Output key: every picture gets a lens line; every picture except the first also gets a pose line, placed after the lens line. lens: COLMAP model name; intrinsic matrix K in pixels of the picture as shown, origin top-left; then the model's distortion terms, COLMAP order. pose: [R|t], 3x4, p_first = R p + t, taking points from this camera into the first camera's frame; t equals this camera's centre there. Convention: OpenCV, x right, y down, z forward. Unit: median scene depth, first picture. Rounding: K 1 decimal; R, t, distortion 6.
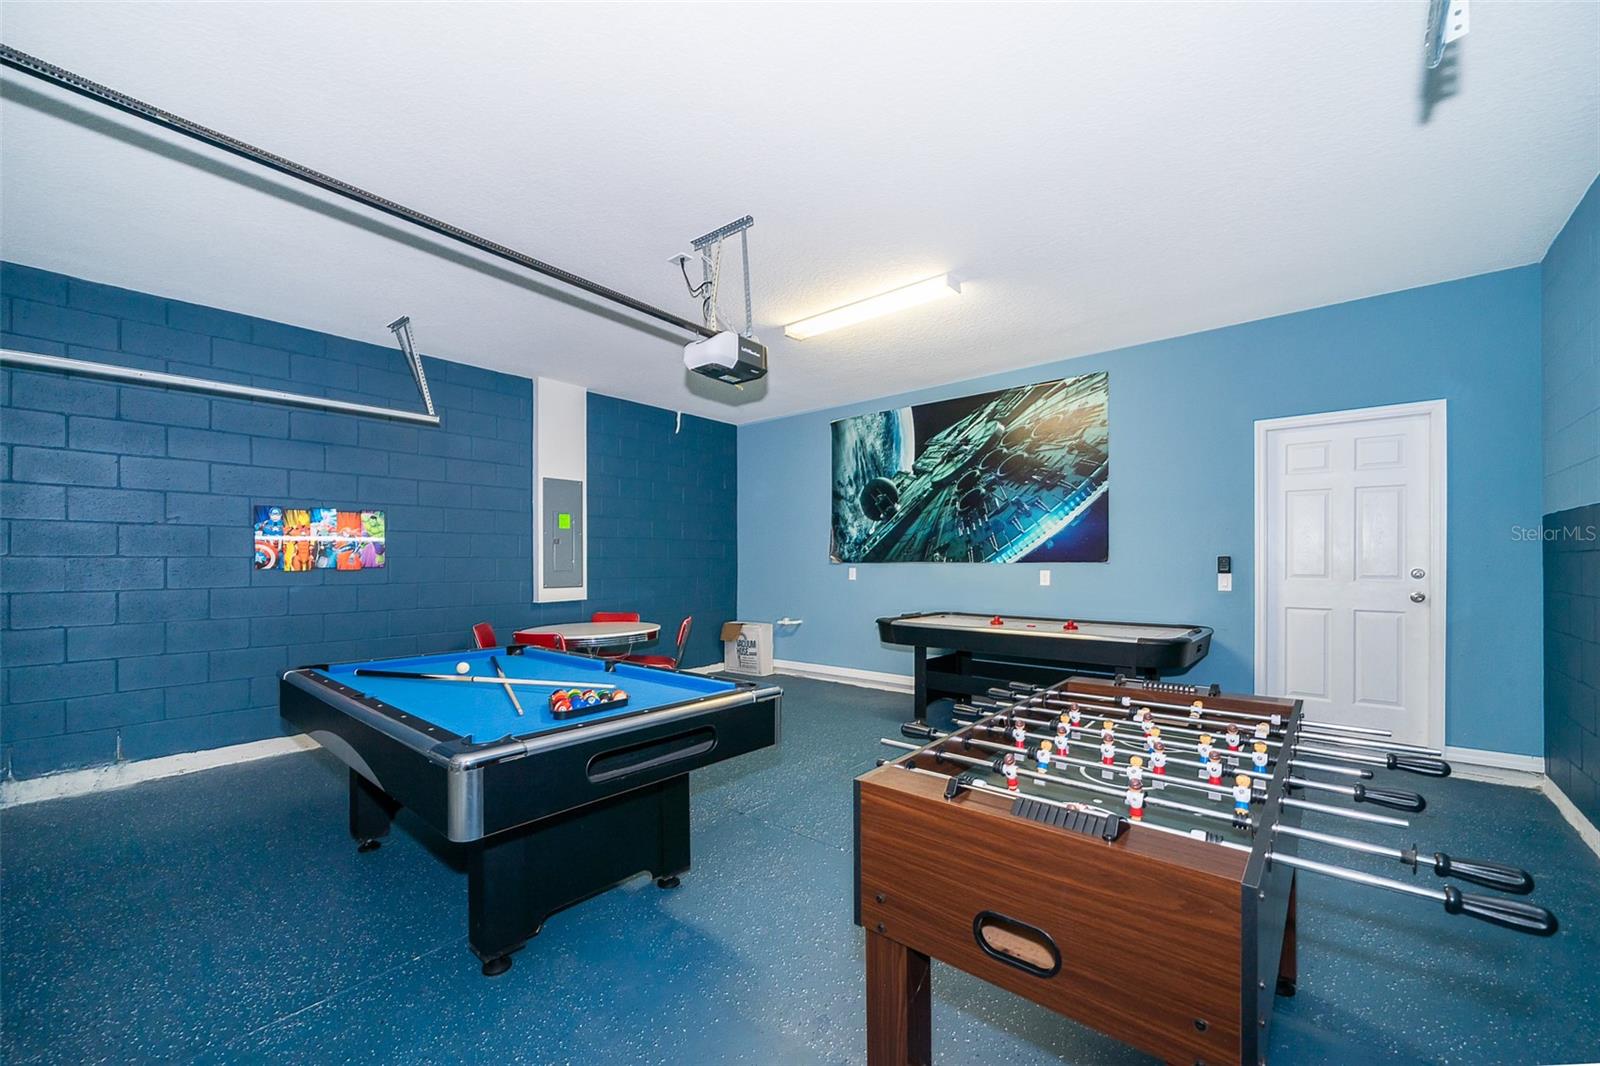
lens RADIAL K [[636.3, 0, 800.5], [0, 636.3, 561.8], [0, 0, 1]] dist [0.000051, -0.000024]
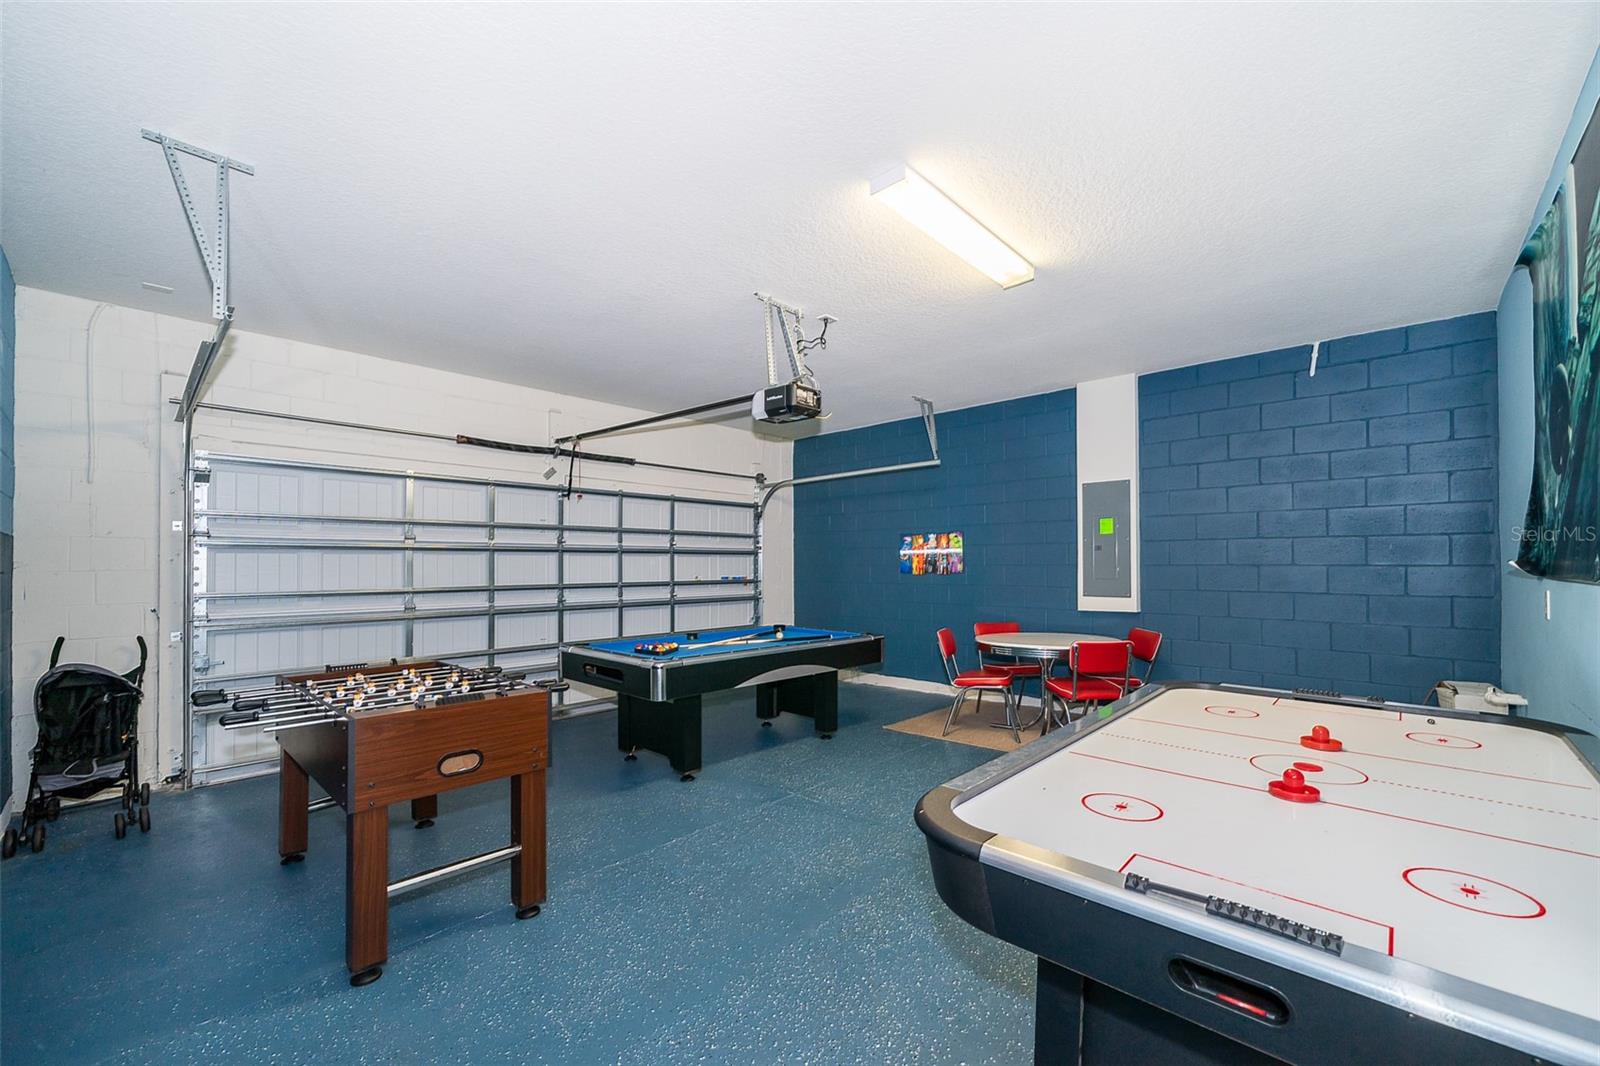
lens RADIAL K [[636.3, 0, 800.5], [0, 636.3, 561.8], [0, 0, 1]] dist [0.000051, -0.000024]
pose [[-0.047913, -0.001904, -0.998850, 0.733783], [0.001870, 0.999996, -0.001996, -0.012841], [0.998850, -0.001963, -0.047909, 0.742069]]
